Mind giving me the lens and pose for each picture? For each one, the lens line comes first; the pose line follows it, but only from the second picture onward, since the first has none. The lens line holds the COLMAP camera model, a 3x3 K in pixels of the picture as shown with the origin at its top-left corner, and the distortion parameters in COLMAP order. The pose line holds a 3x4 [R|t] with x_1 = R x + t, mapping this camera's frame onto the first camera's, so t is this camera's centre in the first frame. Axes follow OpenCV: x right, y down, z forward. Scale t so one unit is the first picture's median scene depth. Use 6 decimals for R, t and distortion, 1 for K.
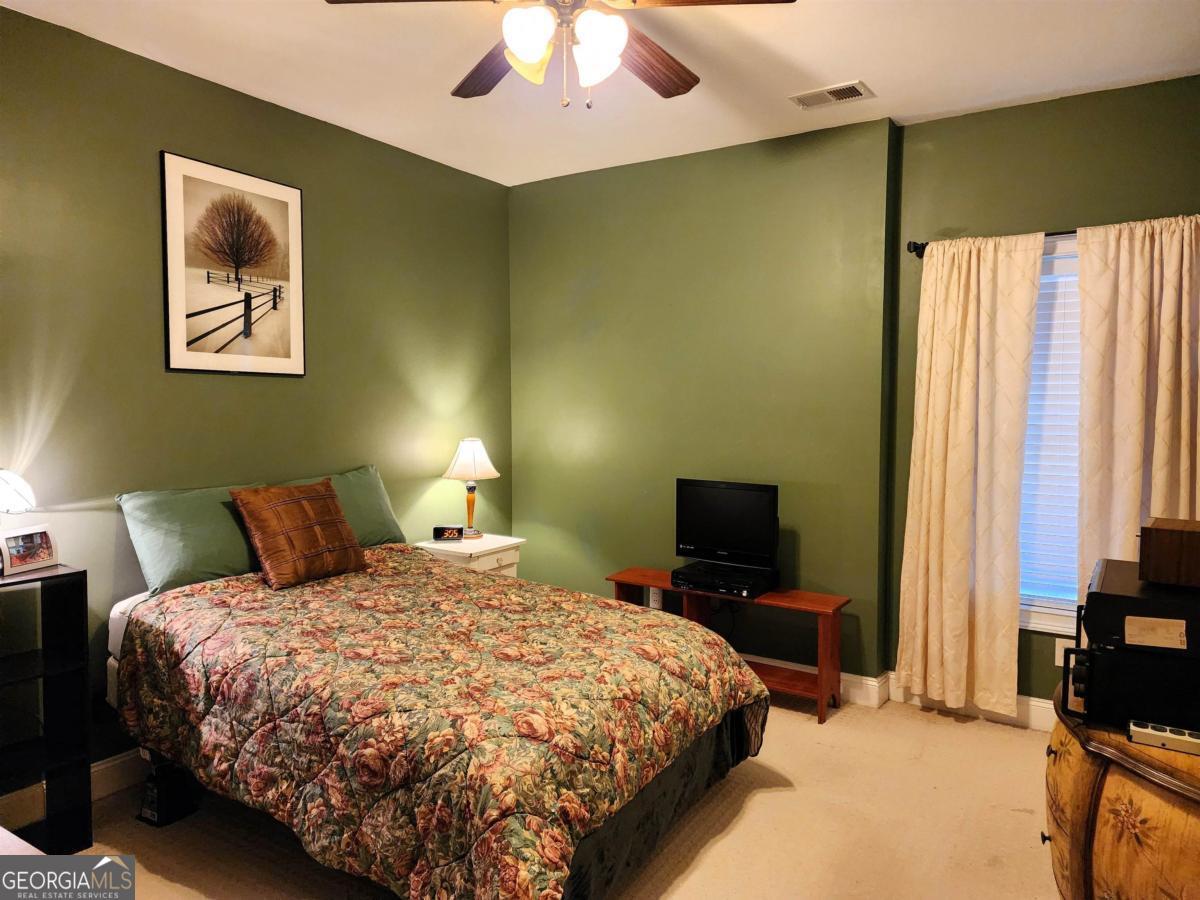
lens RADIAL K [[800.9, 0, 600.0], [0, 800.9, 450.0], [0, 0, 1]] dist [-0.003392, -0.001032]
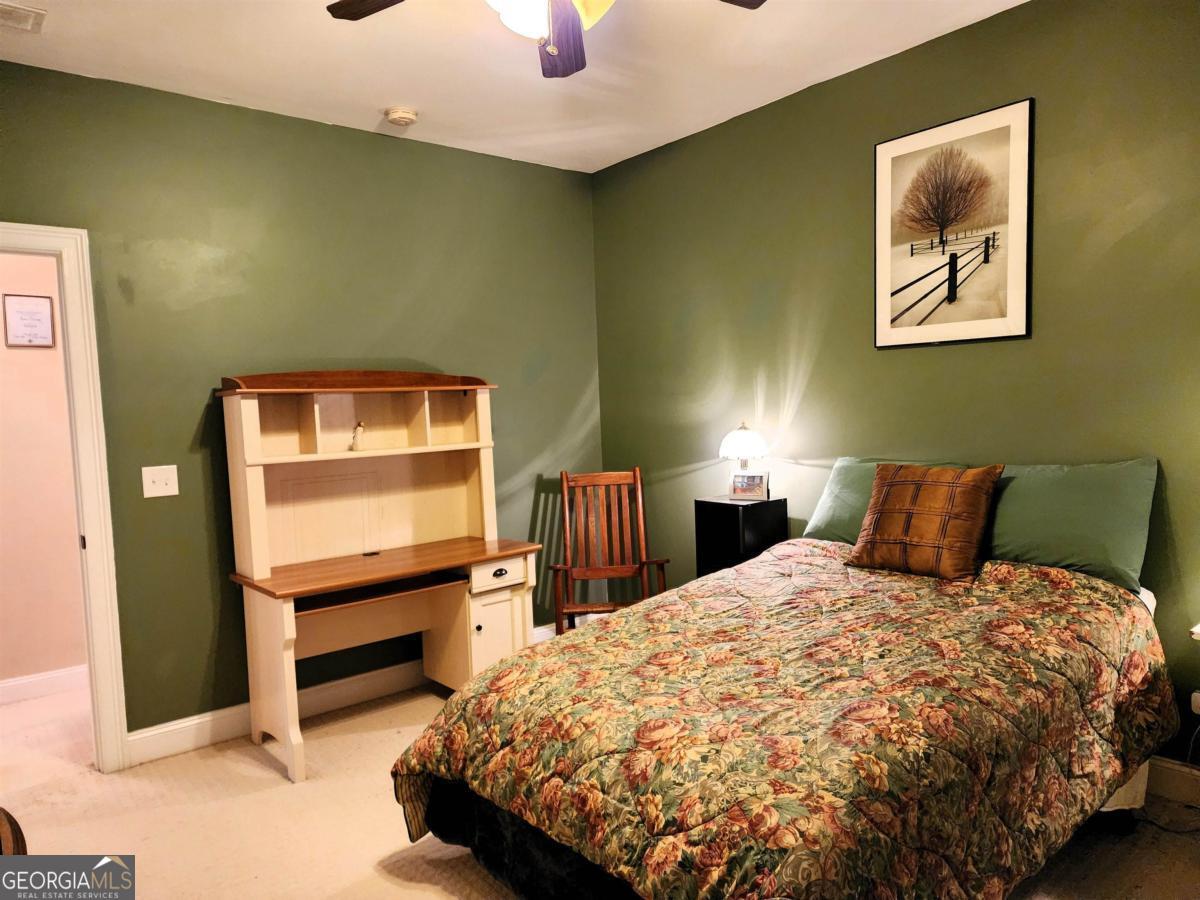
lens RADIAL K [[782.0, 0, 601.9], [0, 782.0, 463.7], [0, 0, 1]] dist [0.000712, -0.000186]
pose [[-0.313862, 0.083961, -0.945749, 0.571845], [-0.015701, 0.995487, 0.093587, -0.035814], [0.949339, 0.044222, -0.311127, 0.941920]]
